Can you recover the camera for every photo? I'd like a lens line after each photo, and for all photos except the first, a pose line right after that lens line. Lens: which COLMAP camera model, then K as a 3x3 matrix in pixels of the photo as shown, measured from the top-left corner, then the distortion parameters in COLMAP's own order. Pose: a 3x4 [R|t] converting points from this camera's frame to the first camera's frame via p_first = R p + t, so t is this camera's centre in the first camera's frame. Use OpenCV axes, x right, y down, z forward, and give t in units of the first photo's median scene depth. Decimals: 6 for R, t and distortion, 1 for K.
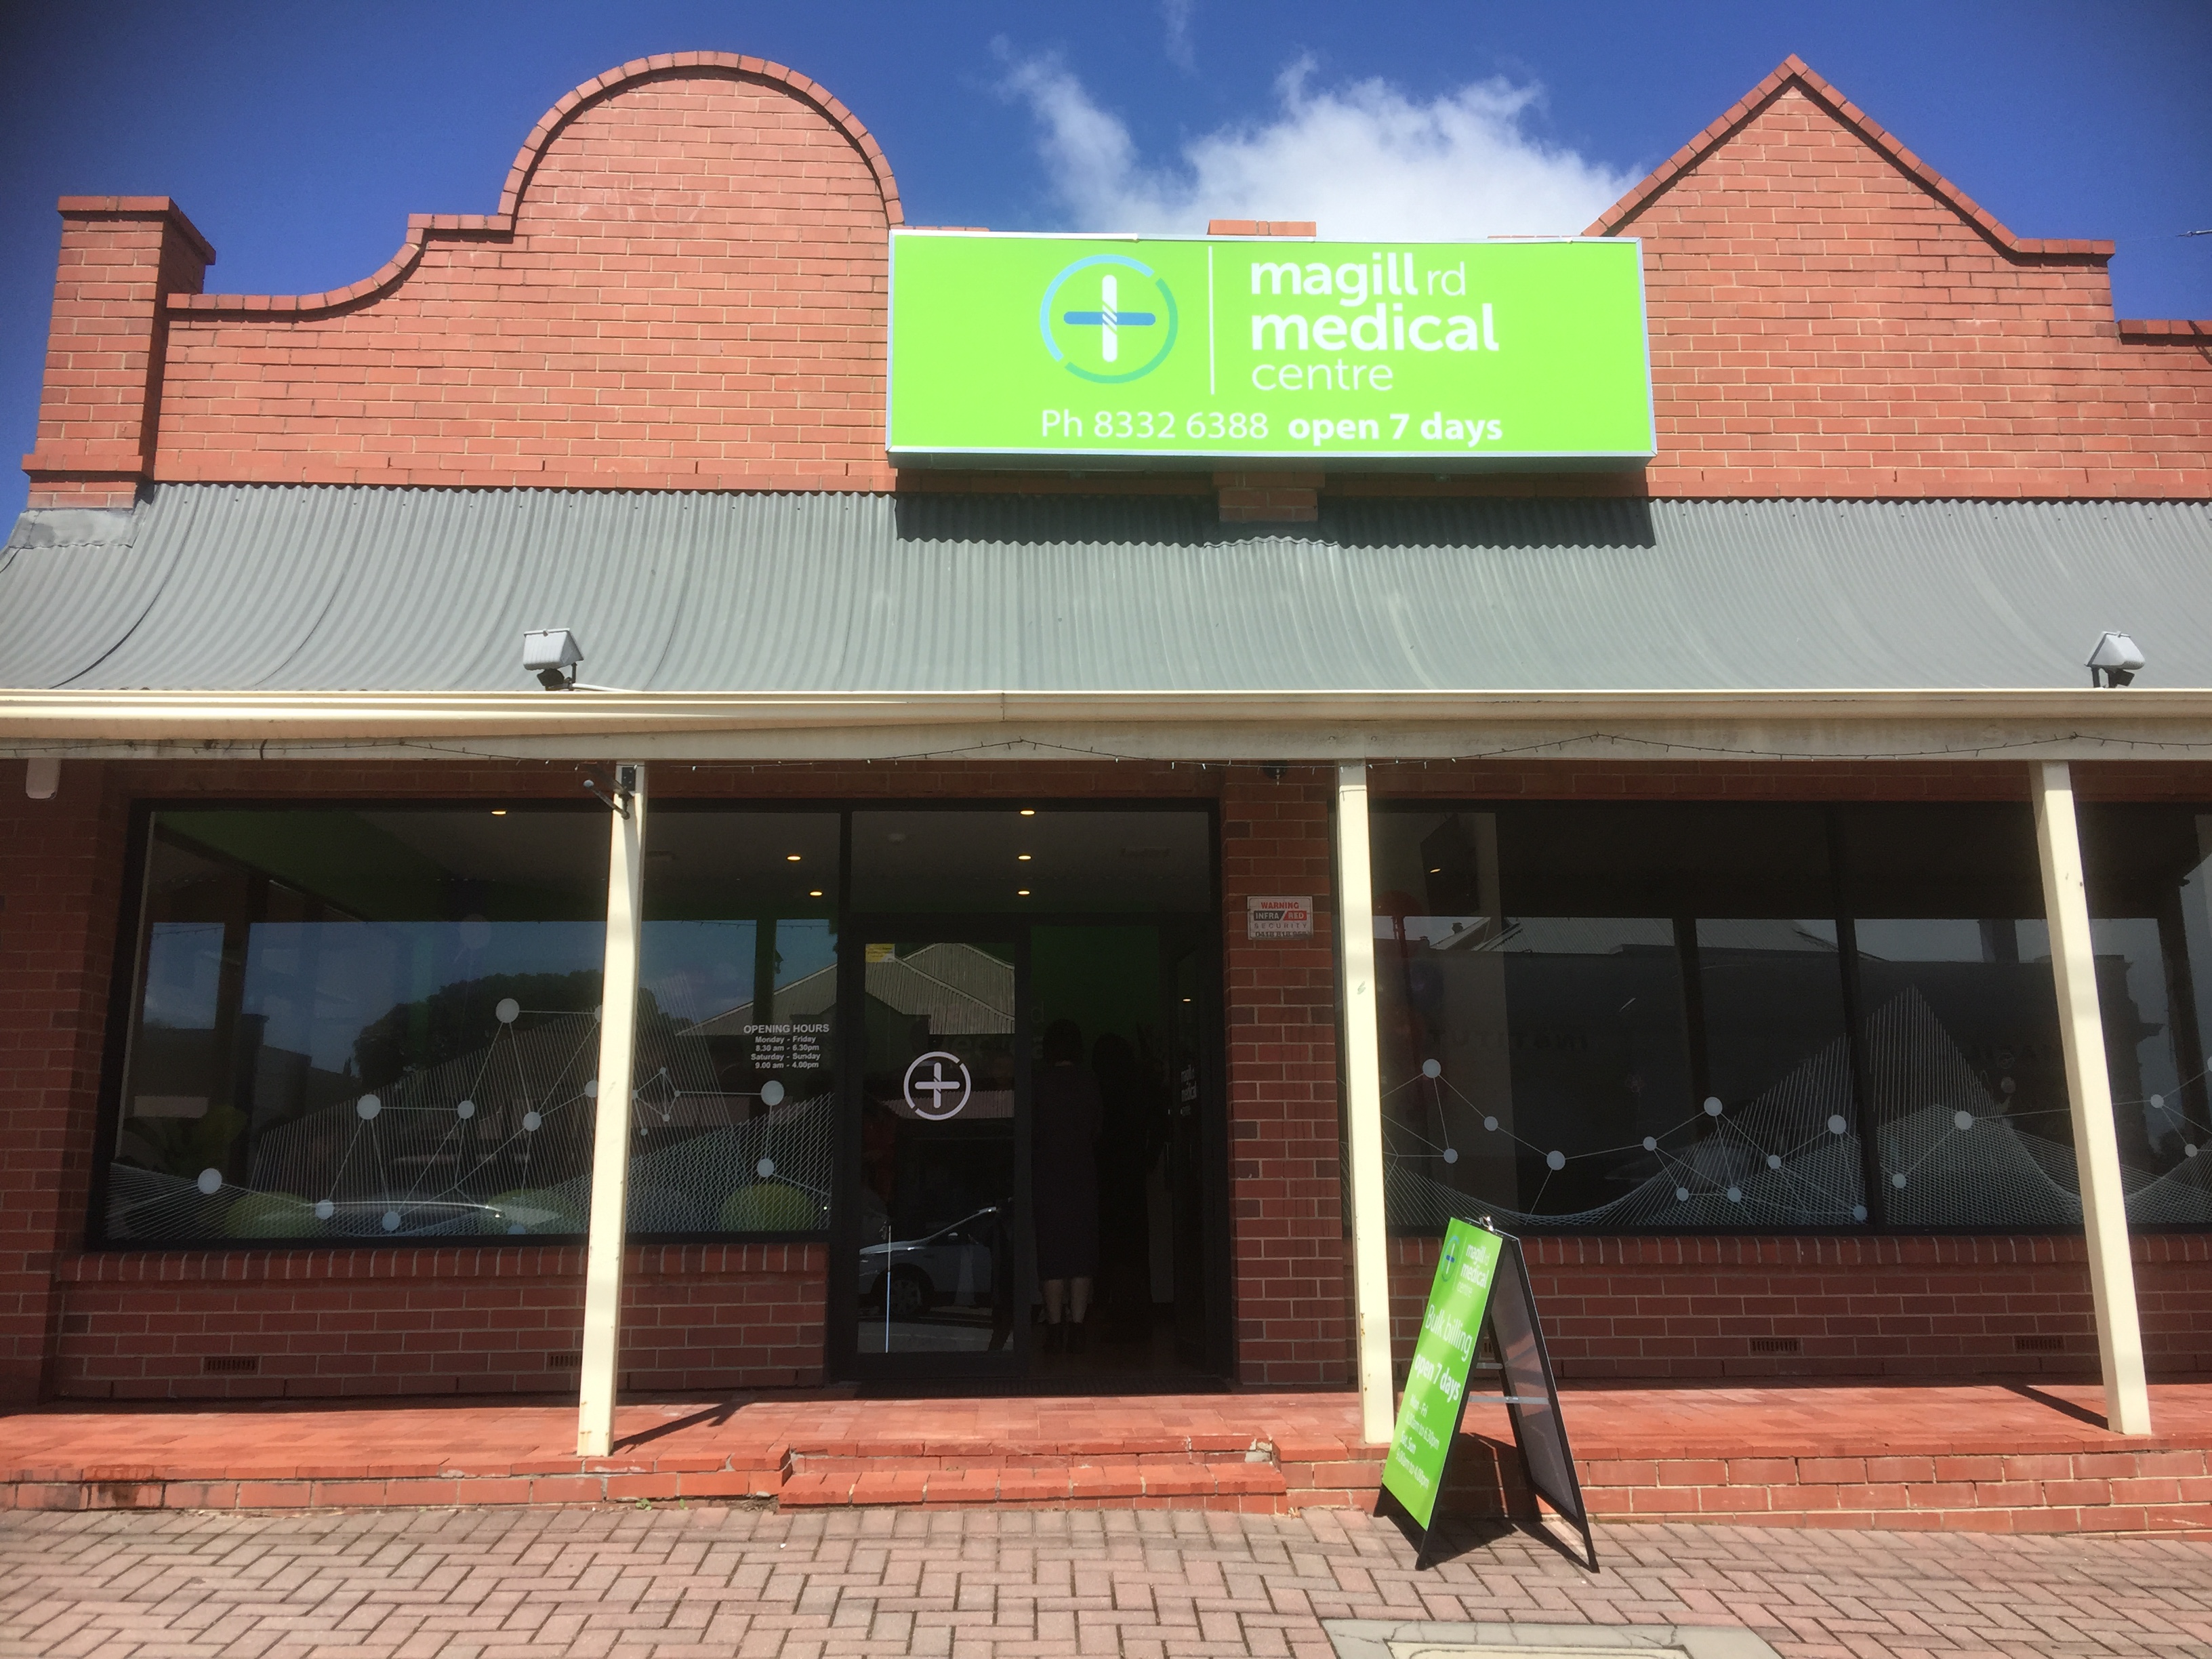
lens RADIAL K [[1867.1, 0, 1109.6], [0, 1867.1, 831.0], [0, 0, 1]] dist [0.042221, -0.083157]
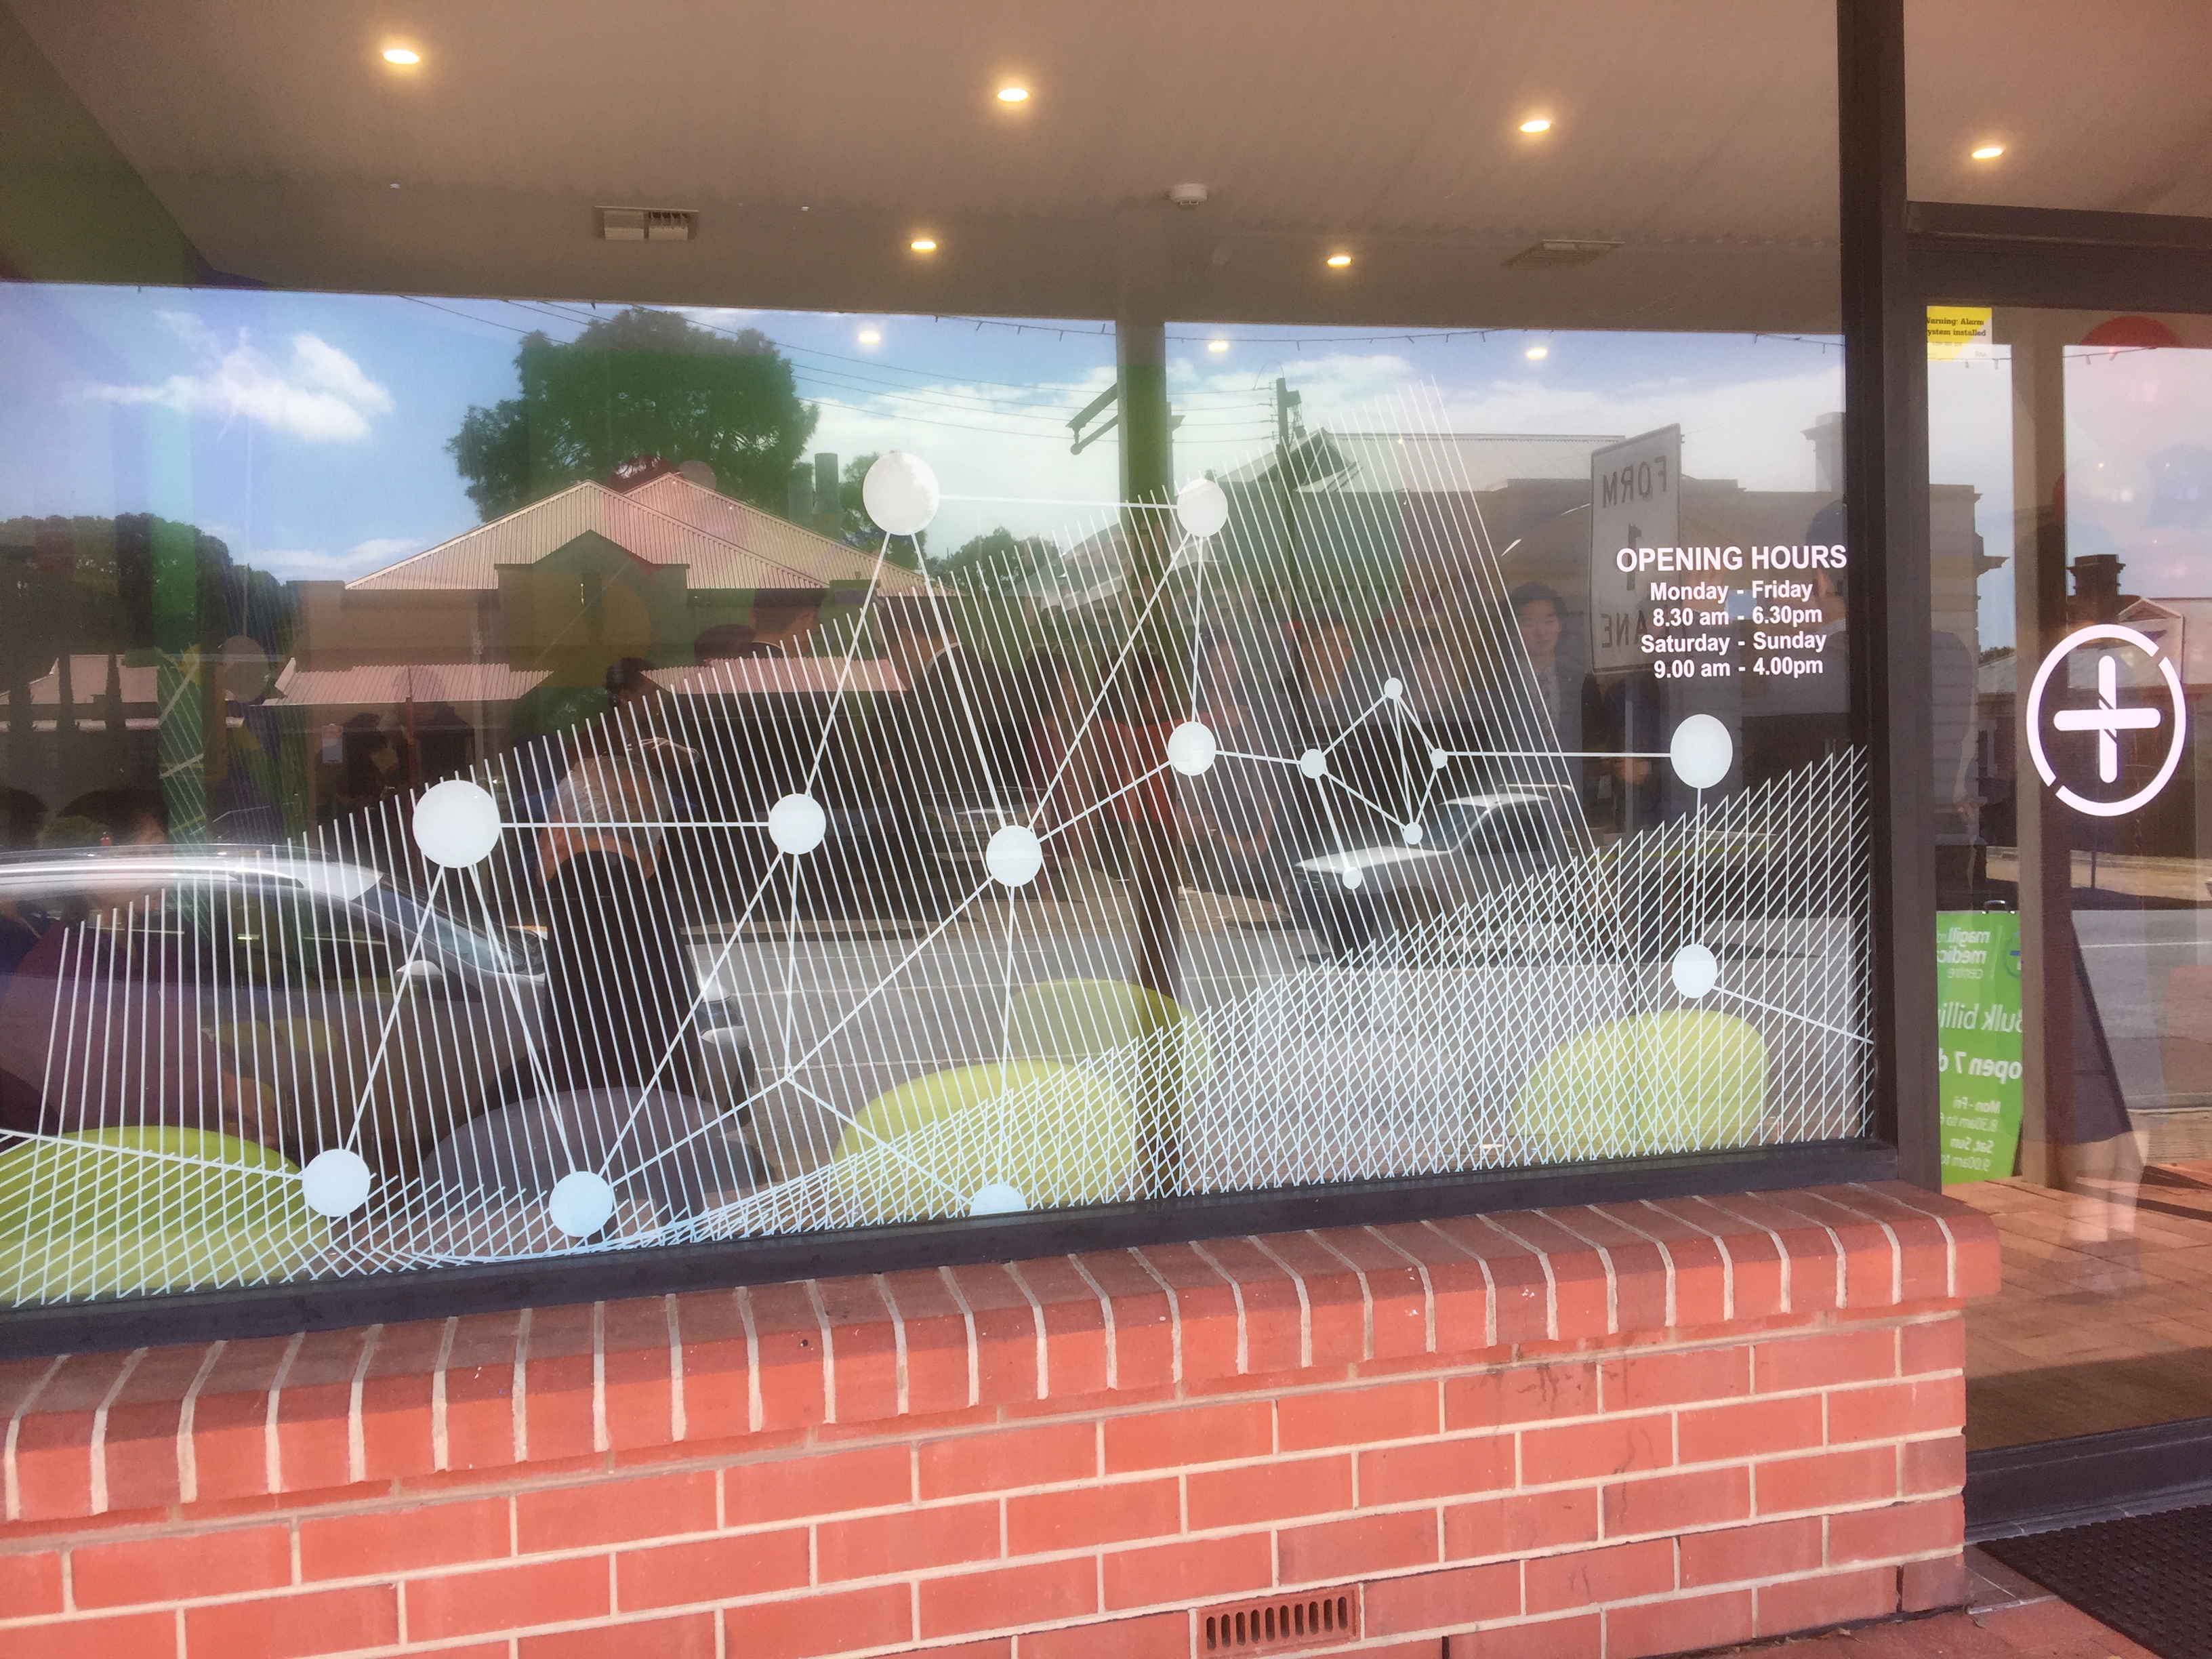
lens RADIAL K [[1867.1, 0, 1107.6], [0, 1867.1, 831.8], [0, 0, 1]] dist [0.042221, -0.083157]
pose [[0.976786, -0.027944, 0.212385, -0.353923], [-0.025351, 0.969408, 0.244142, 0.074683], [-0.212710, -0.243858, 0.946196, 0.699494]]
